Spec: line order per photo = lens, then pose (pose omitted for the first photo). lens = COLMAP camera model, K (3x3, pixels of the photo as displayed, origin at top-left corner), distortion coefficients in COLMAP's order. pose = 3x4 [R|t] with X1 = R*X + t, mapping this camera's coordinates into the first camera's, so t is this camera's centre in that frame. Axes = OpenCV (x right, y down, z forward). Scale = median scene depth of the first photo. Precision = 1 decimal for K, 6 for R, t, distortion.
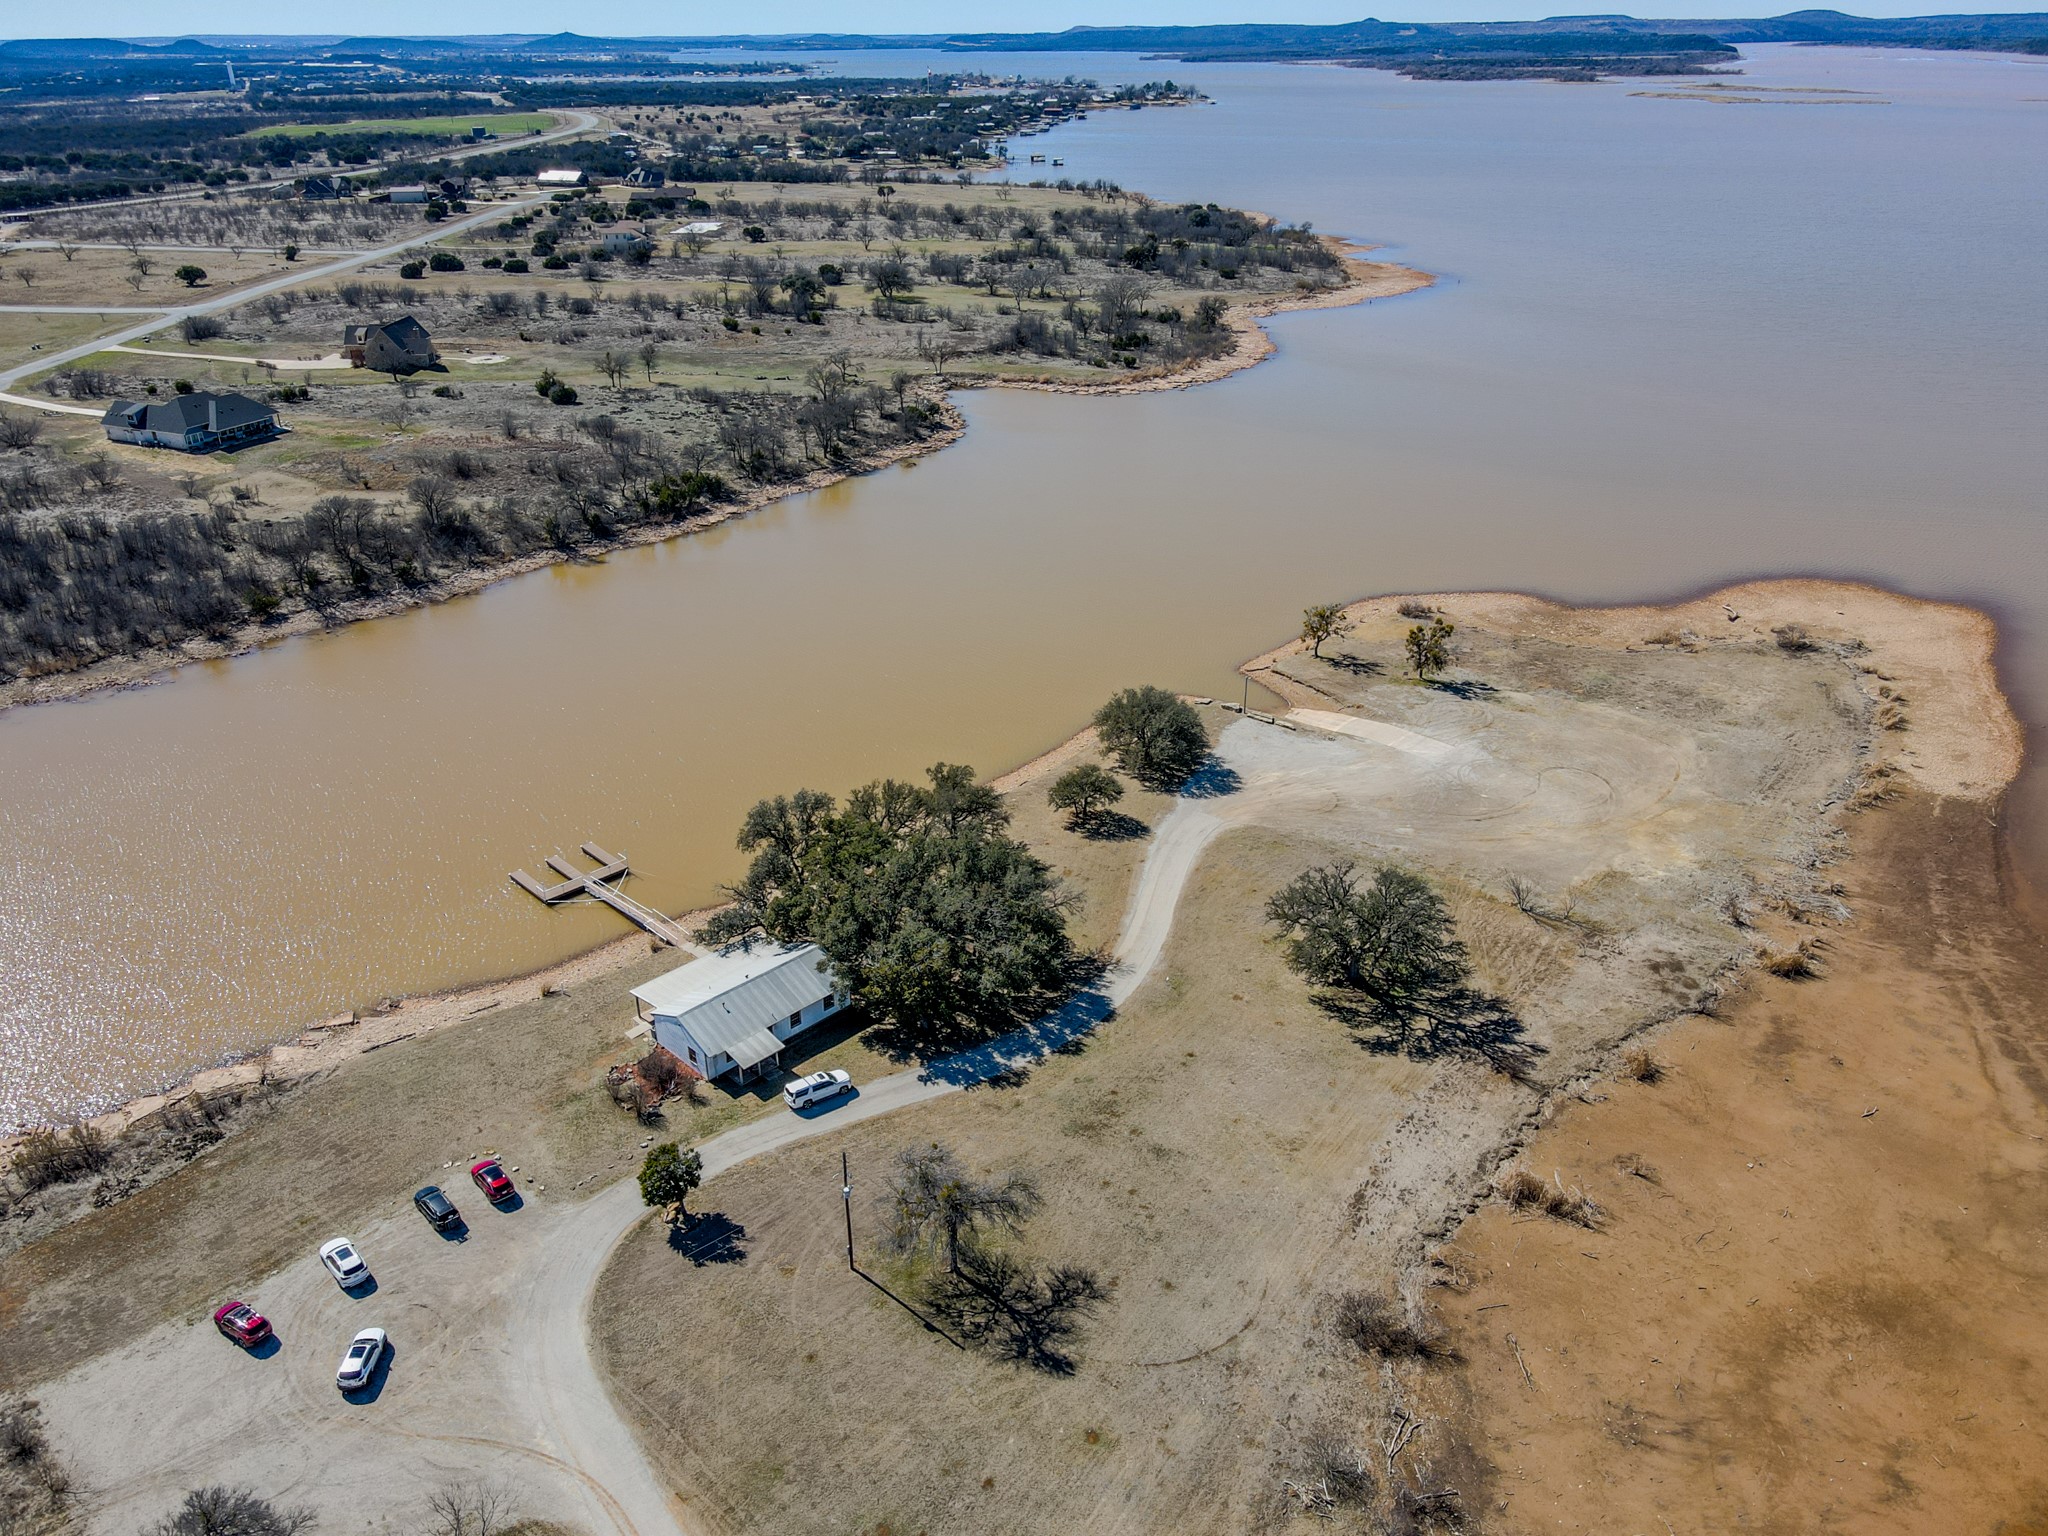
lens RADIAL K [[1510.7, 0, 1024.0], [0, 1510.7, 768.0], [0, 0, 1]] dist [-0.000592, 0.033266]
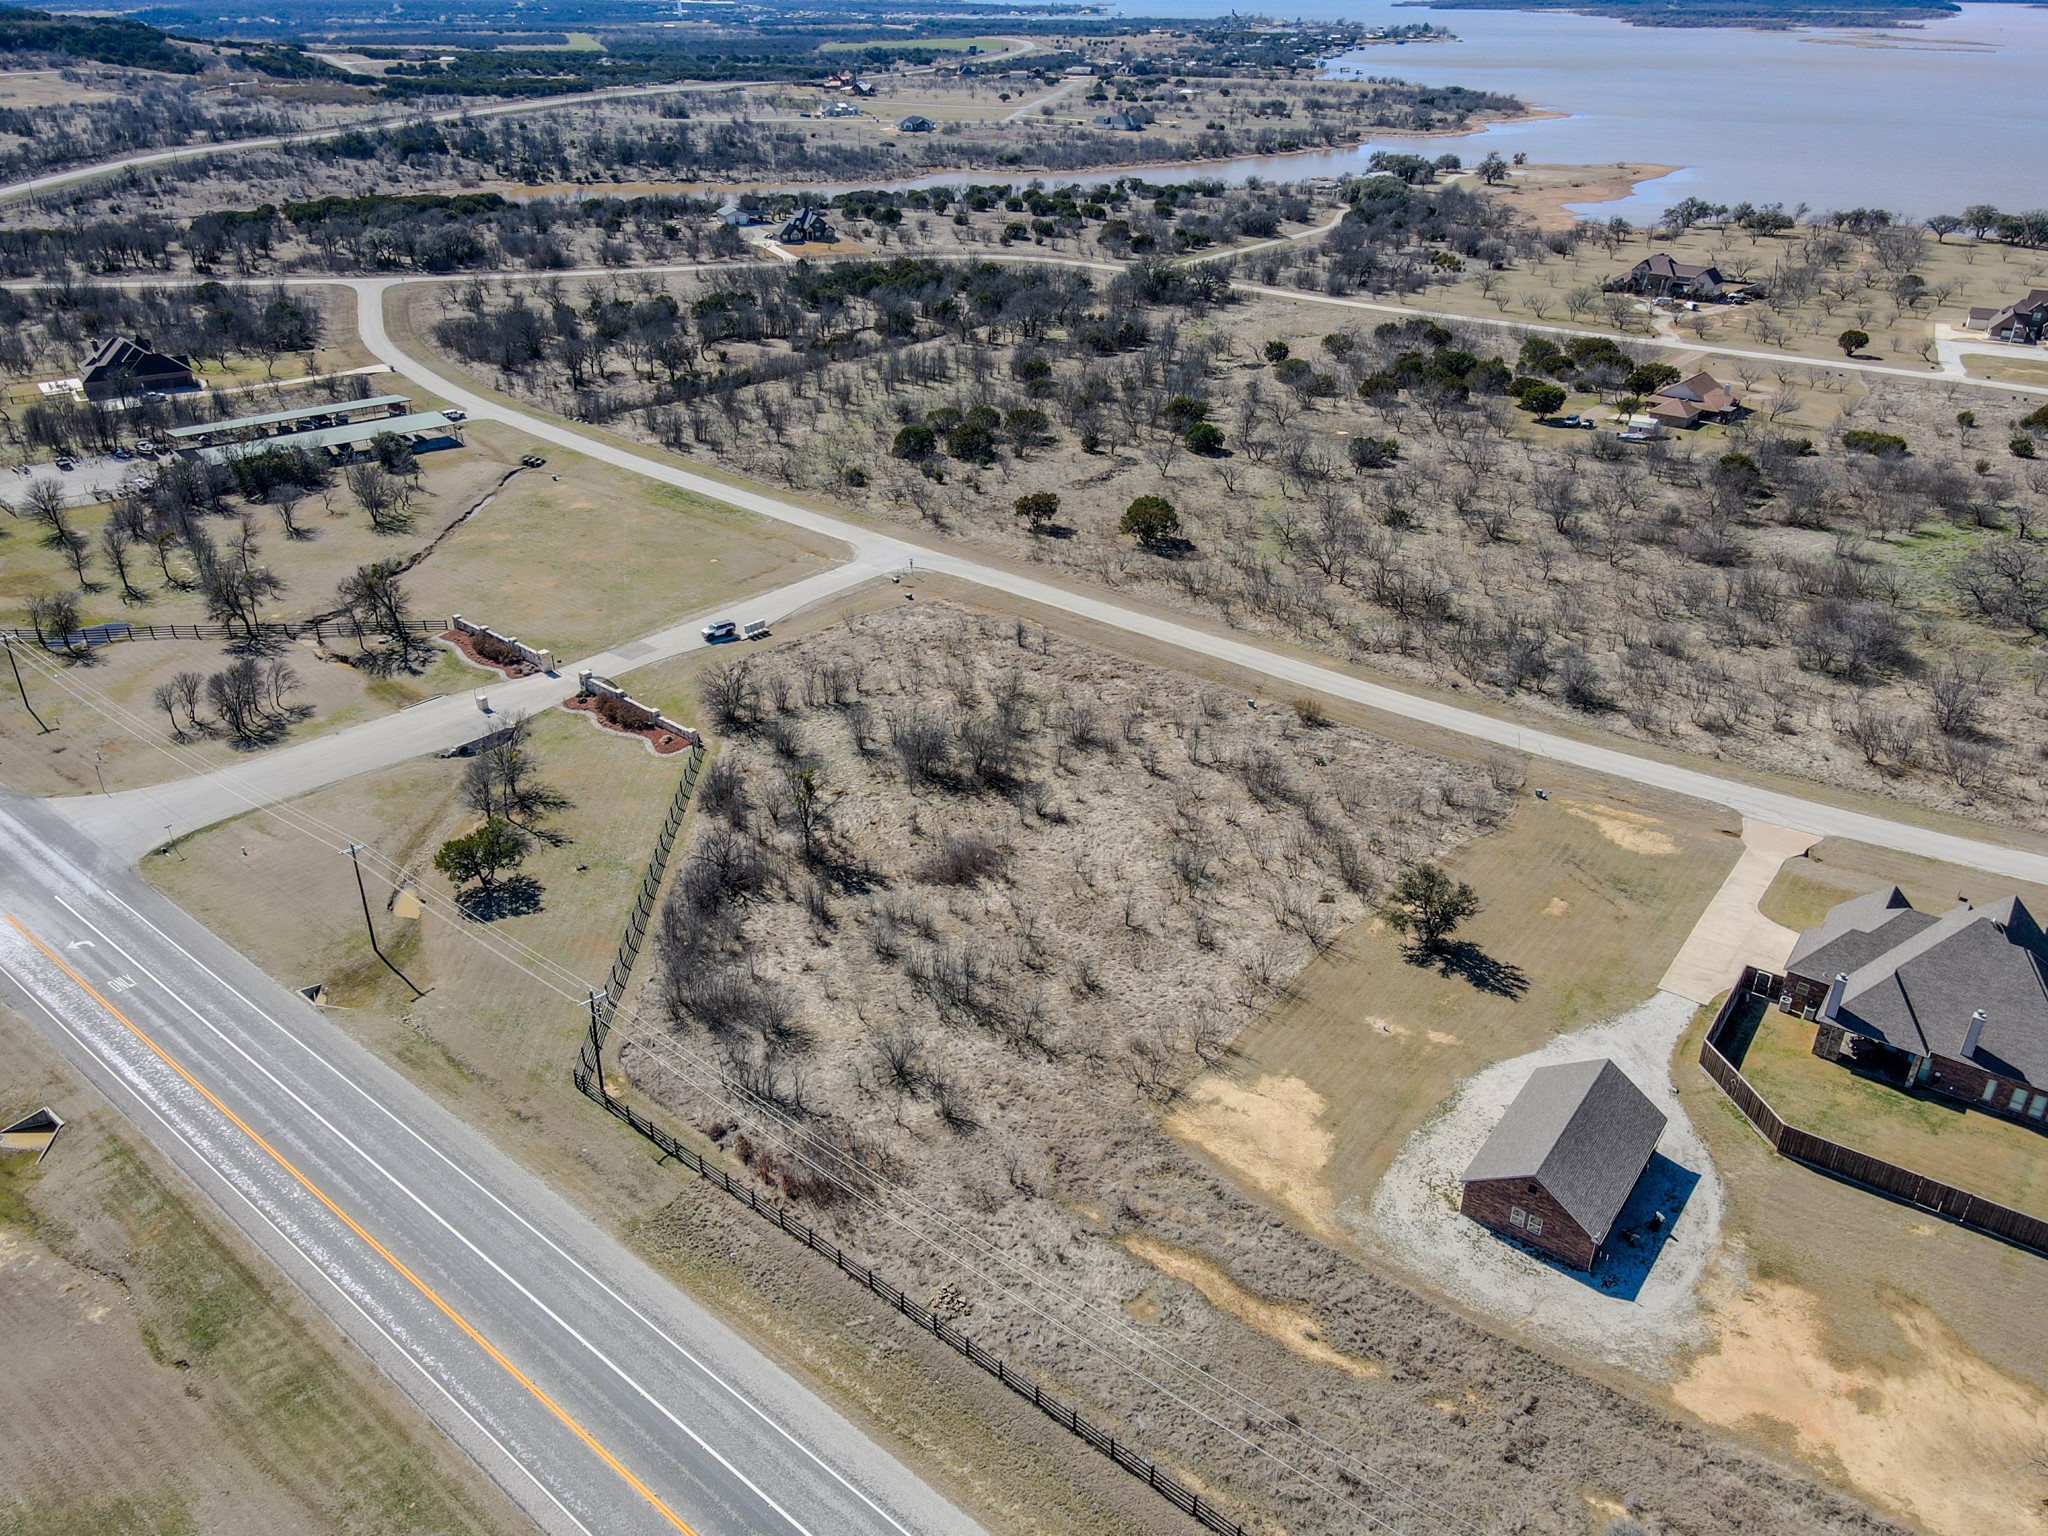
lens RADIAL K [[1549.6, 0, 1024.0], [0, 1549.6, 768.0], [0, 0, 1]] dist [-0.001635, -0.002924]
pose [[0.991026, 0.069265, -0.114322, -0.048994], [-0.066798, 0.997446, 0.025273, 0.166093], [0.115781, -0.017410, 0.993122, -0.355430]]
